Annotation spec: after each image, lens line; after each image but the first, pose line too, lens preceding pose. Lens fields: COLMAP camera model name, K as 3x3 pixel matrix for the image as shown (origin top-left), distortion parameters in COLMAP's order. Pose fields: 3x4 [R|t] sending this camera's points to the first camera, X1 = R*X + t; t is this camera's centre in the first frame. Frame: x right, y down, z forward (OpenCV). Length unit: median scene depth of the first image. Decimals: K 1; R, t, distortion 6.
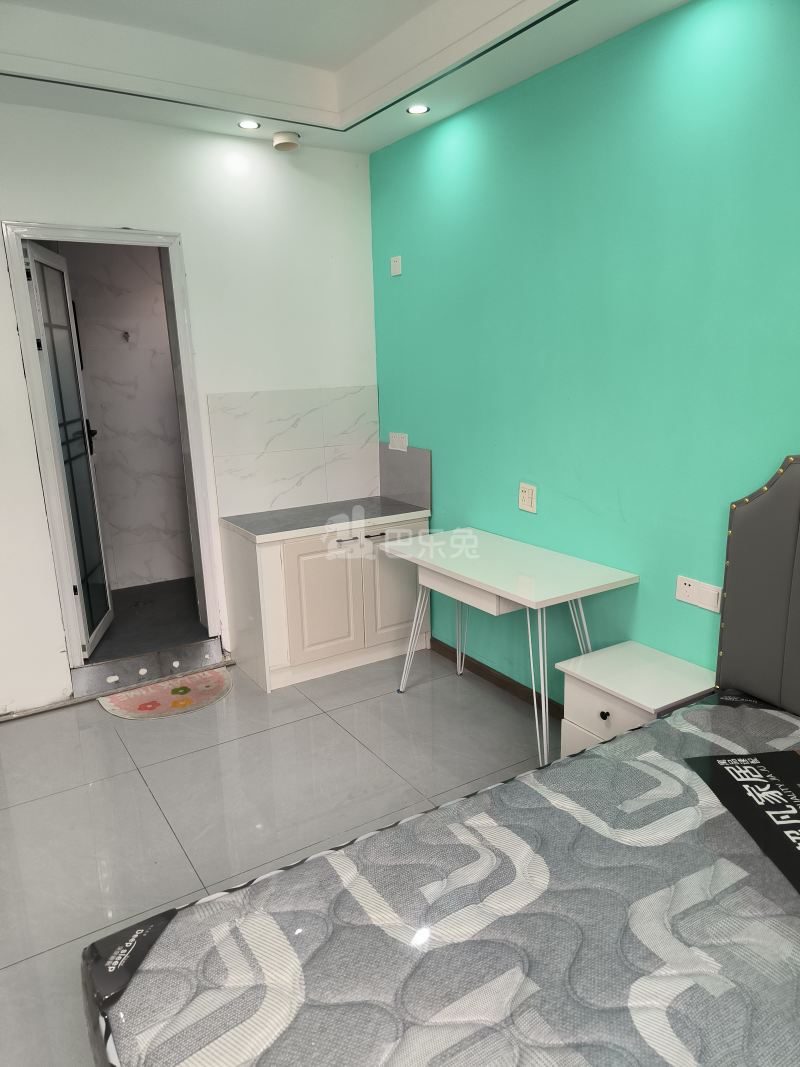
lens RADIAL K [[750.5, 0, 404.3], [0, 750.5, 553.7], [0, 0, 1]] dist [0.057330, -0.032164]
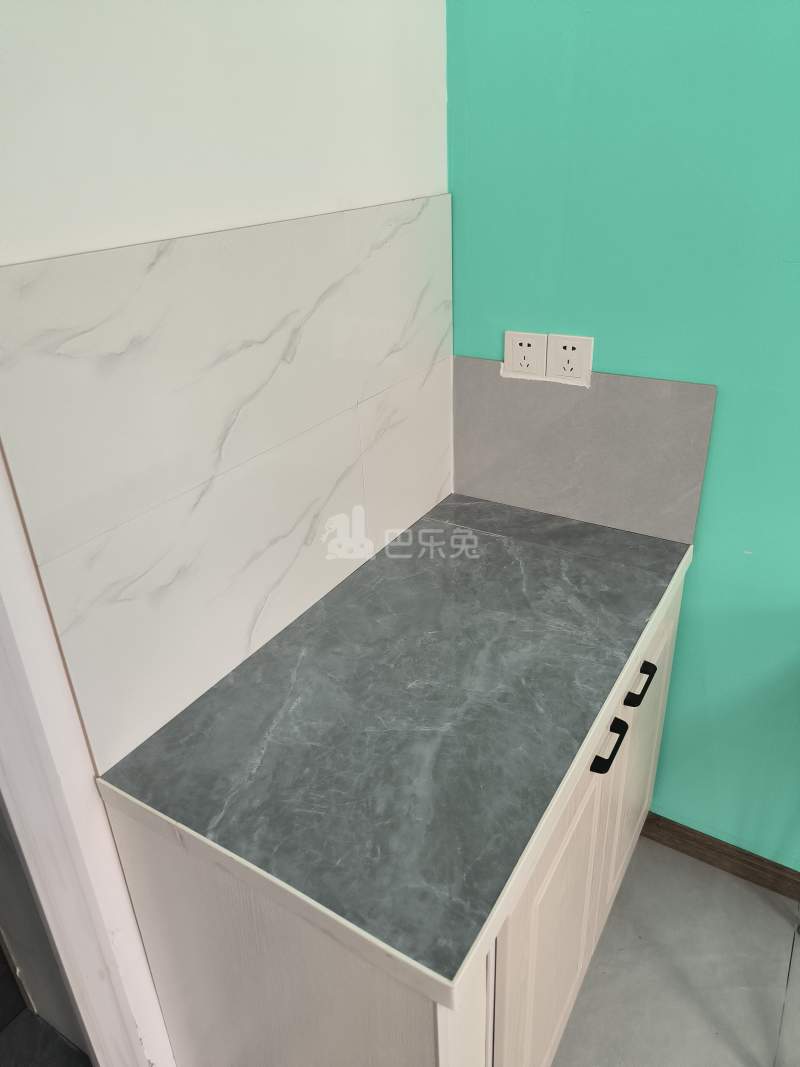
lens RADIAL K [[750.5, 0, 399.0], [0, 750.5, 507.0], [0, 0, 1]] dist [0.057330, -0.032164]
pose [[0.899748, -0.201748, 0.386977, -0.262074], [0.129869, 0.970334, 0.203926, -0.191835], [-0.416638, -0.133226, 0.899257, 0.828082]]
